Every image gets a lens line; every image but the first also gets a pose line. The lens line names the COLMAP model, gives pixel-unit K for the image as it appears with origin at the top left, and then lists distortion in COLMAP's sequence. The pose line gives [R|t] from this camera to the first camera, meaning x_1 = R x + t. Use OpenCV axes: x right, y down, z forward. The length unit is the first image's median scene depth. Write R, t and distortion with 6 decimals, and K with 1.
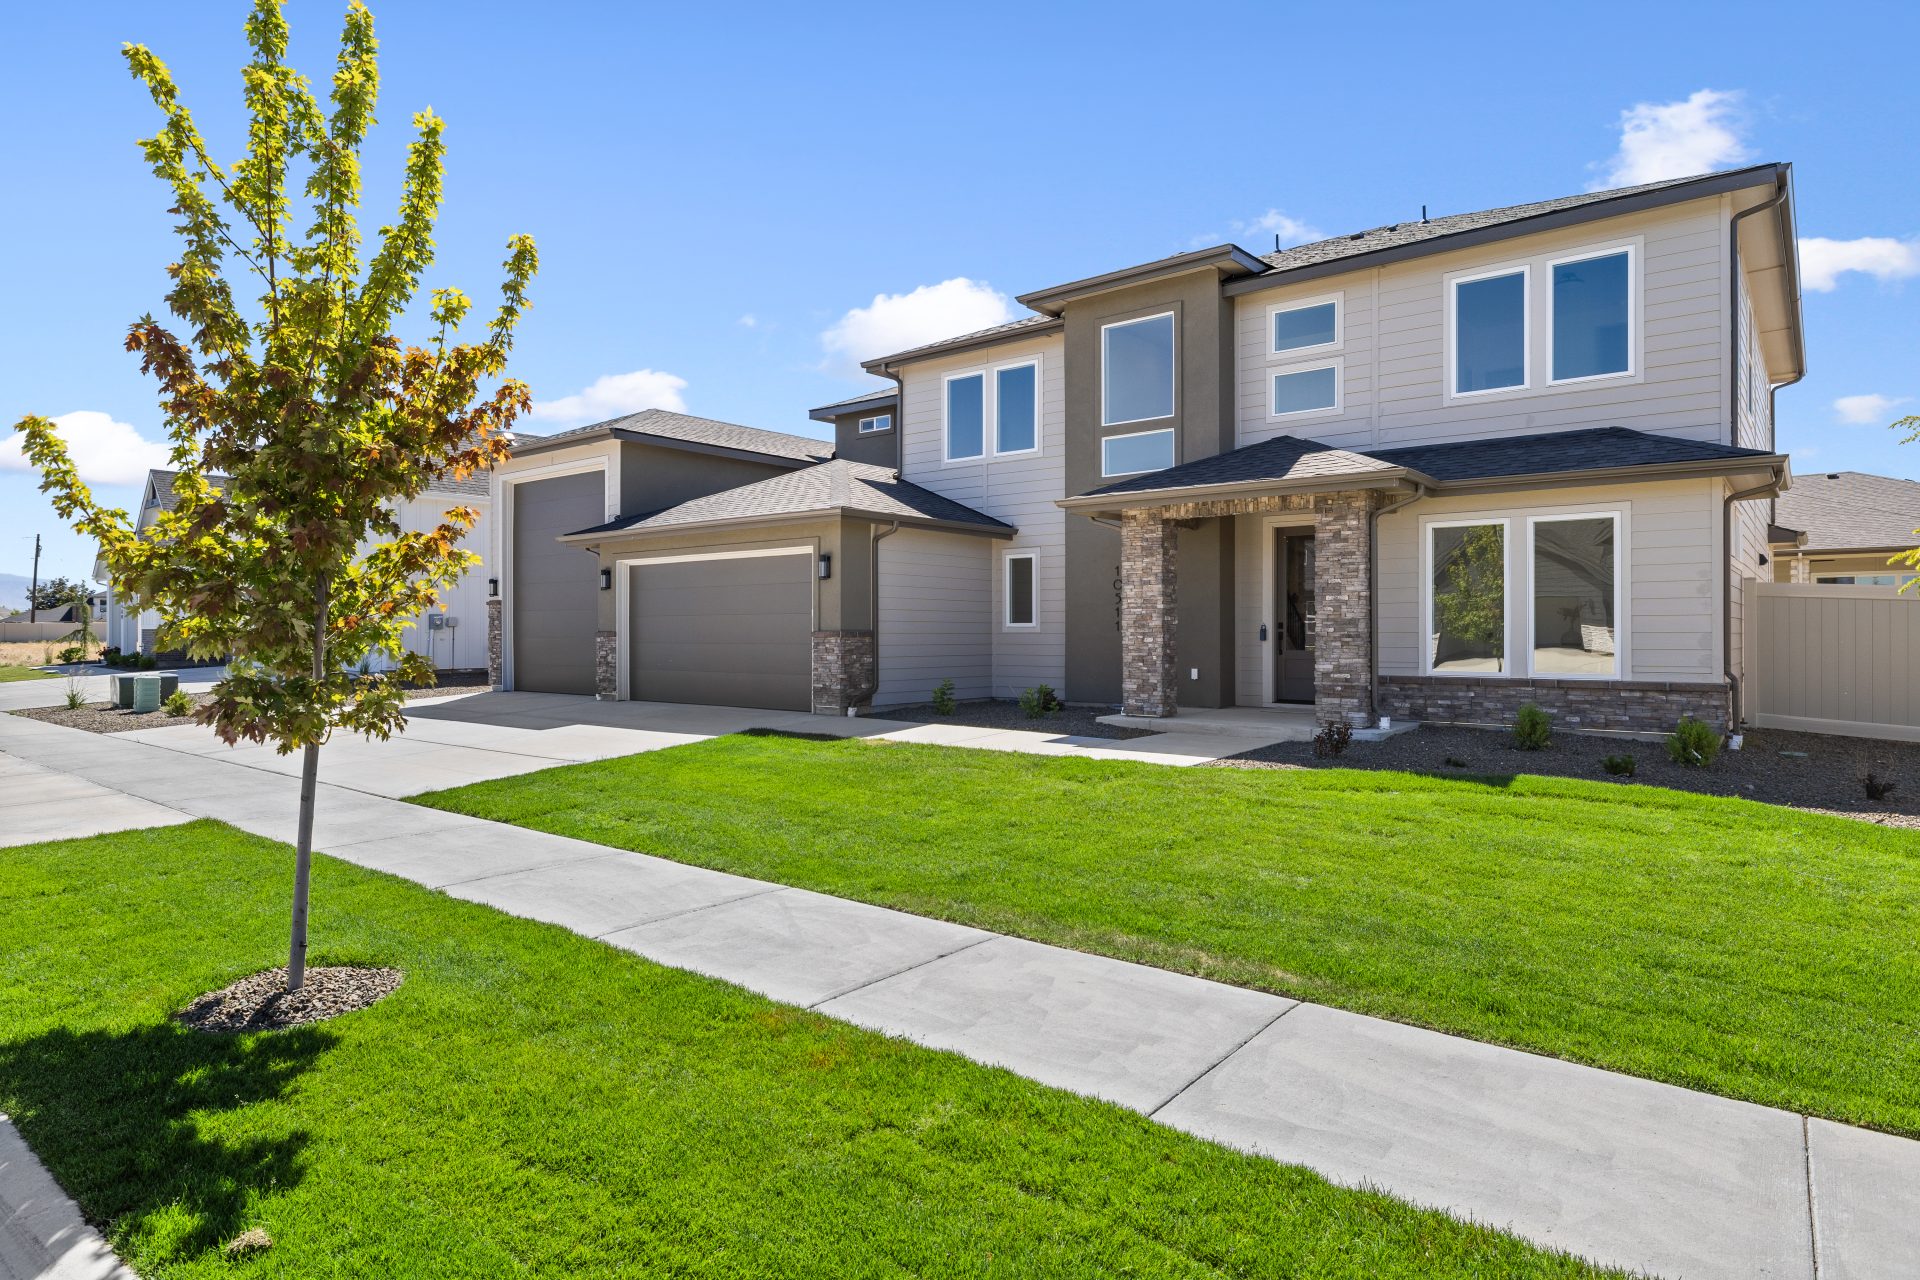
lens RADIAL K [[1034.1, 0, 959.9], [0, 1034.1, 637.7], [0, 0, 1]] dist [0.003521, 0.000404]
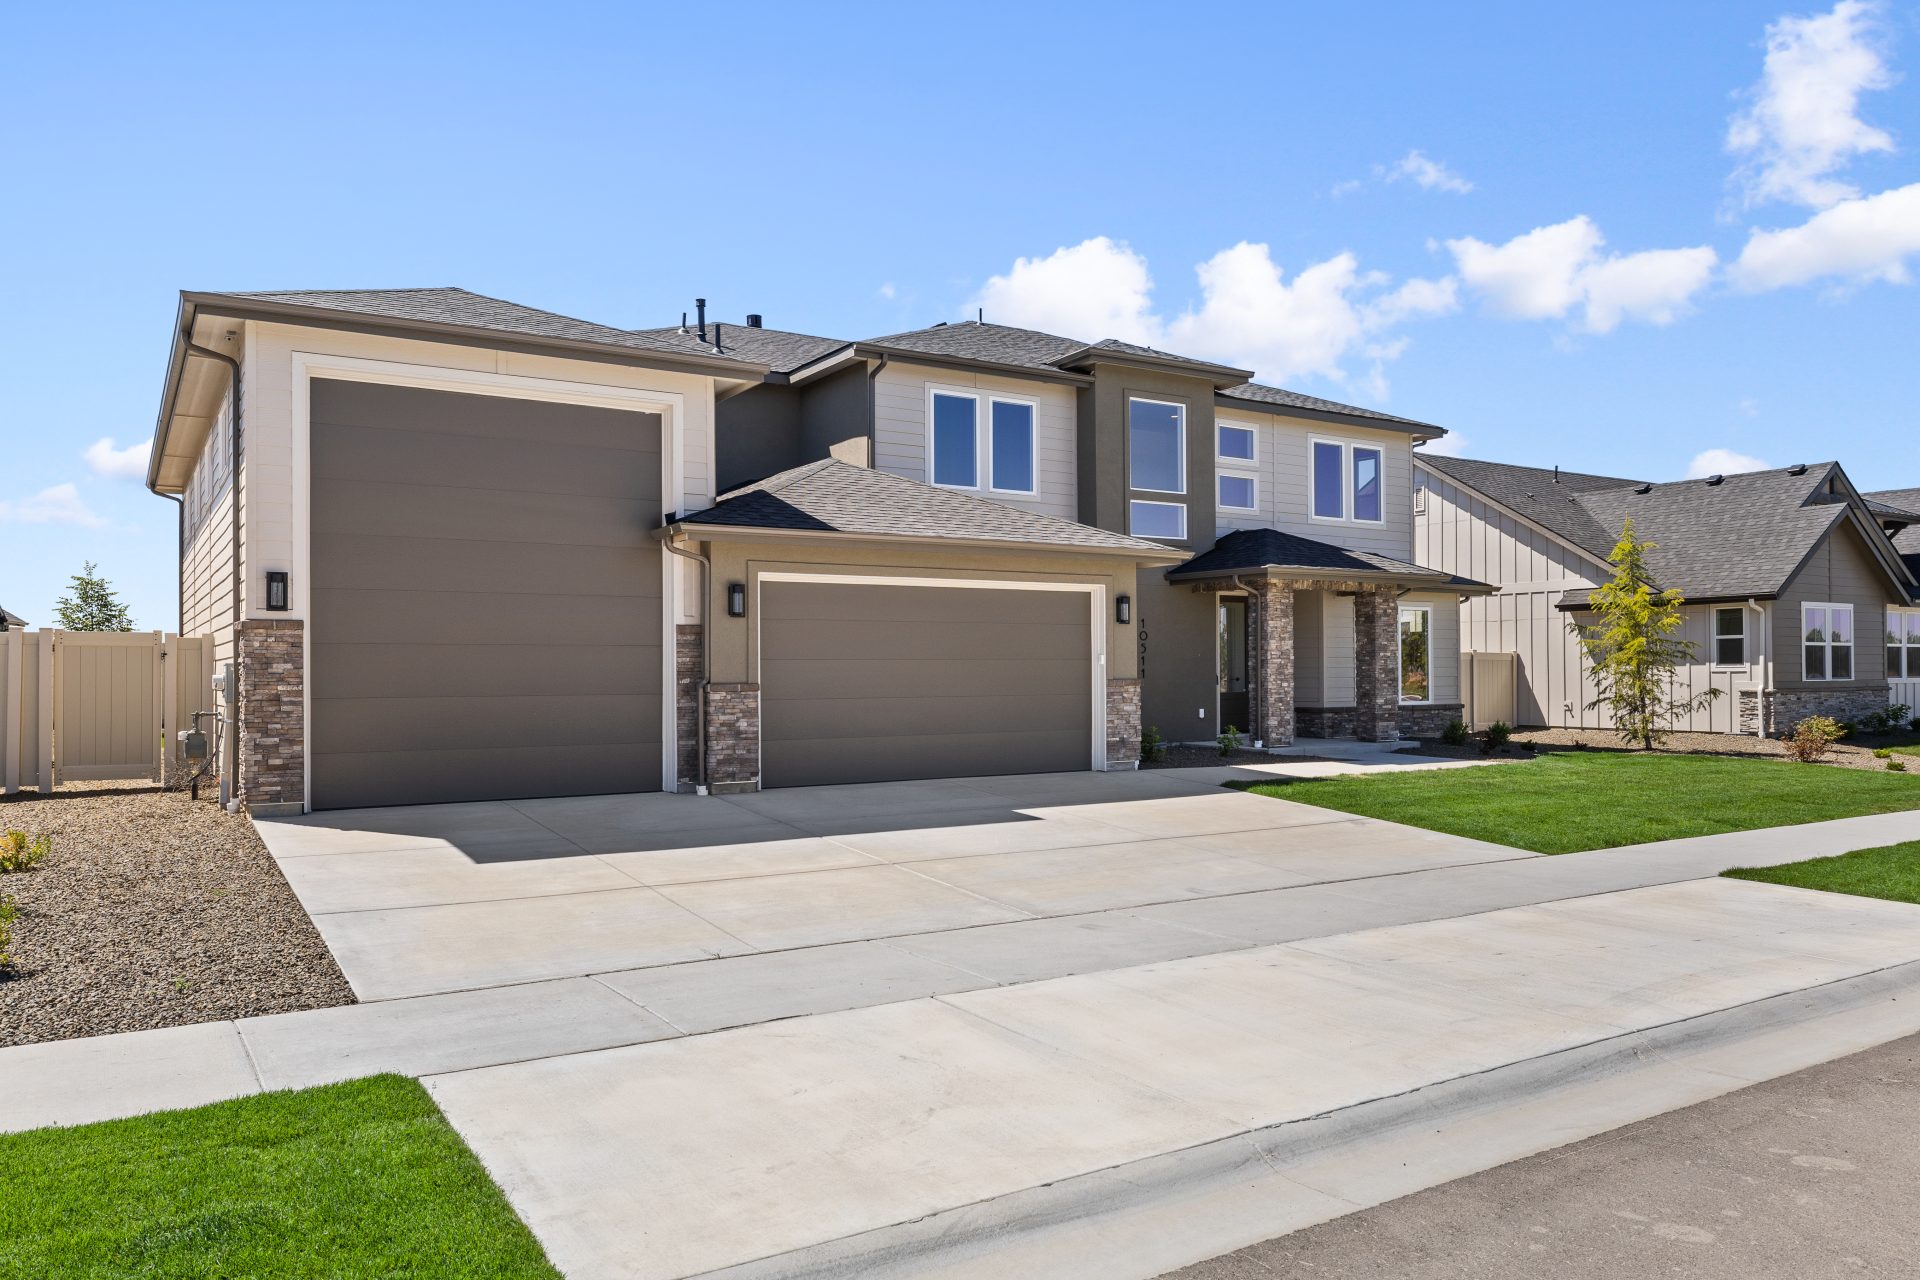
lens RADIAL K [[1352.9, 0, 950.6], [0, 1352.9, 642.8], [0, 0, 1]] dist [-0.002650, 0.003062]
pose [[0.332841, 0.019024, 0.942791, -1.444140], [0.010047, 0.999668, -0.023719, -0.013152], [-0.942930, 0.017367, 0.332539, 0.811163]]
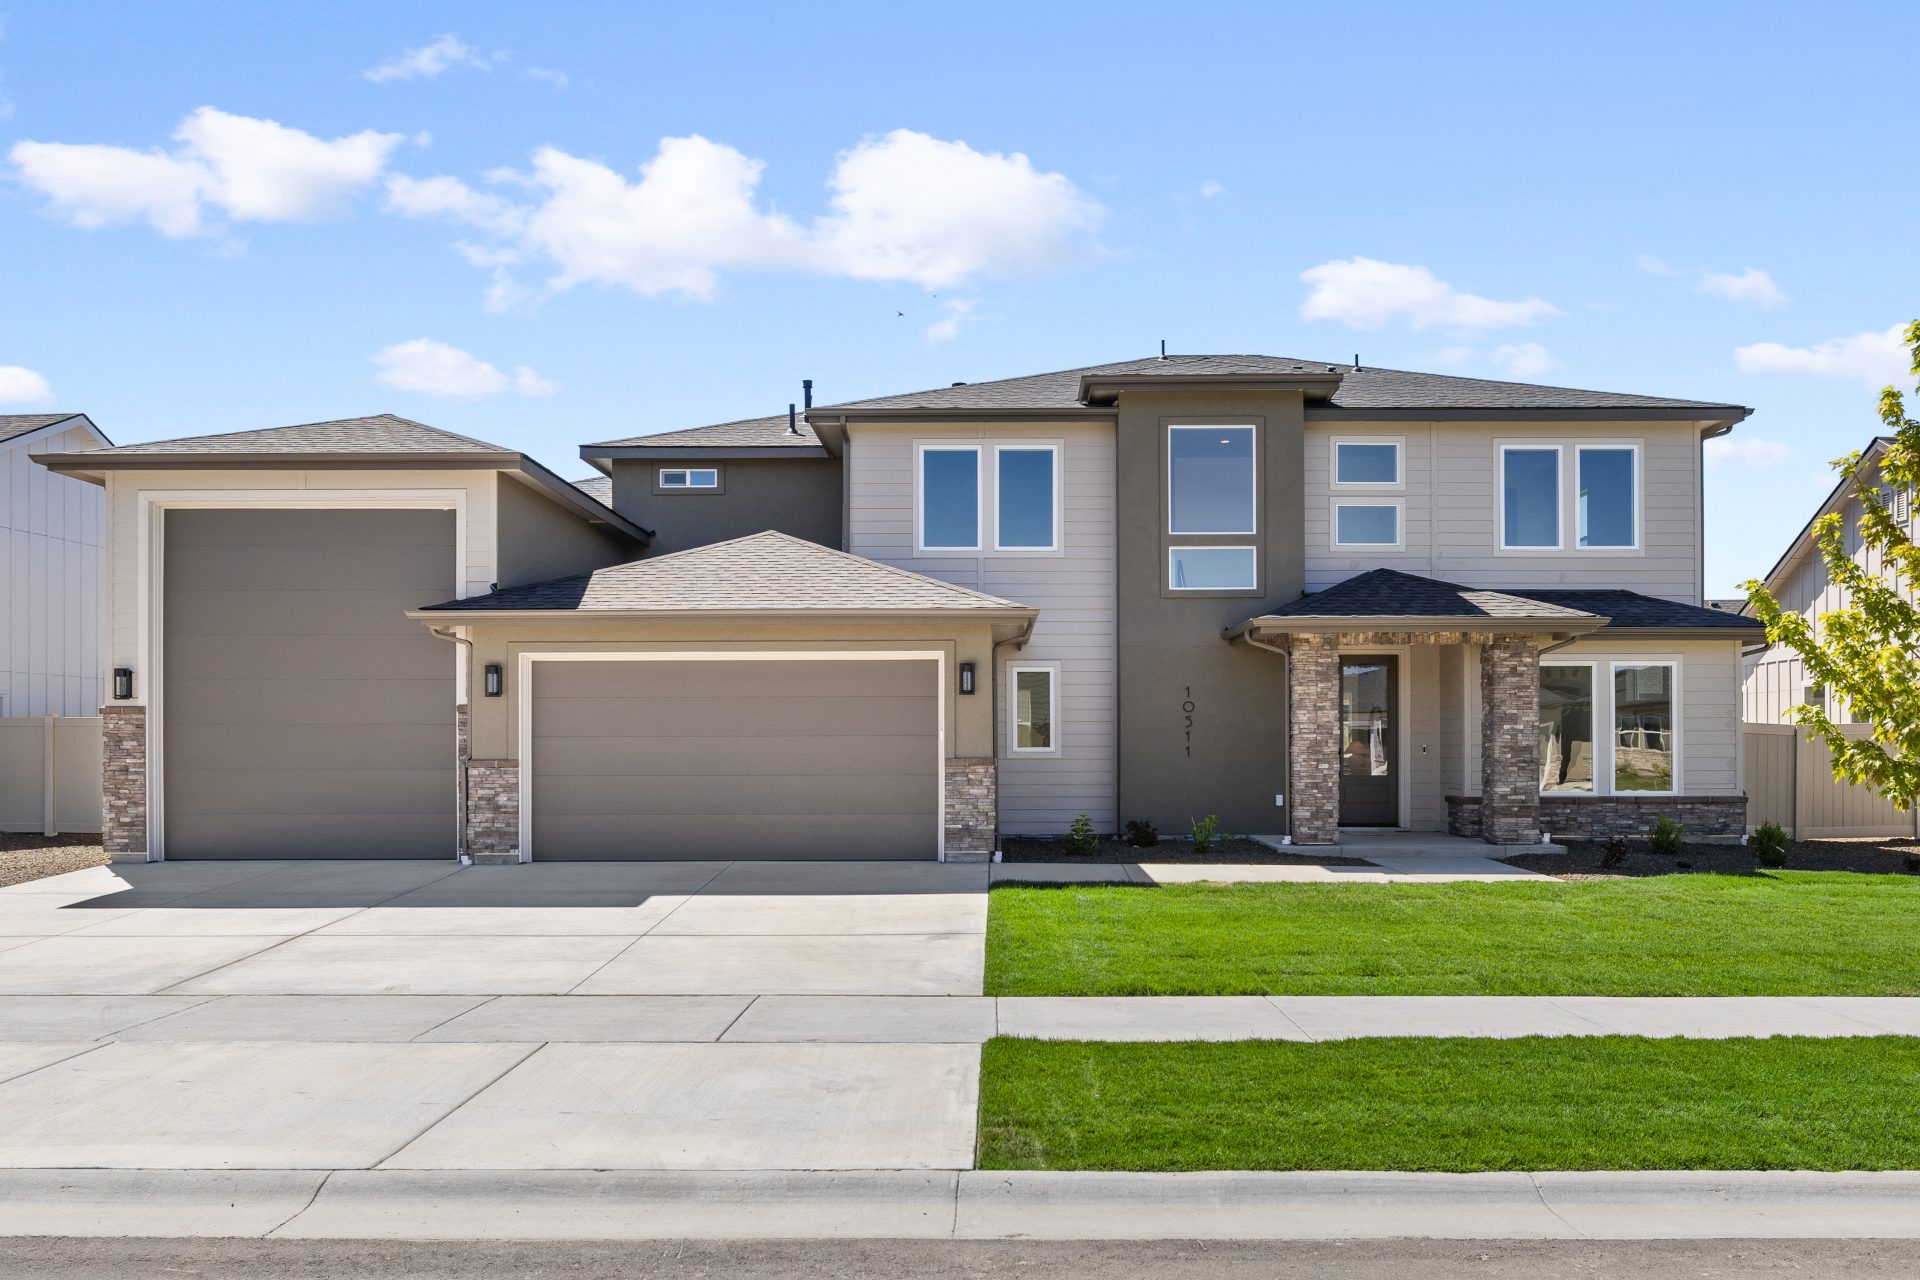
lens RADIAL K [[1352.9, 0, 974.5], [0, 1352.9, 748.9], [0, 0, 1]] dist [-0.002650, 0.003062]
pose [[0.793092, 0.000888, 0.609101, -0.838915], [0.005347, 0.999950, -0.008420, -0.005198], [-0.609078, 0.009935, 0.793048, 0.175484]]
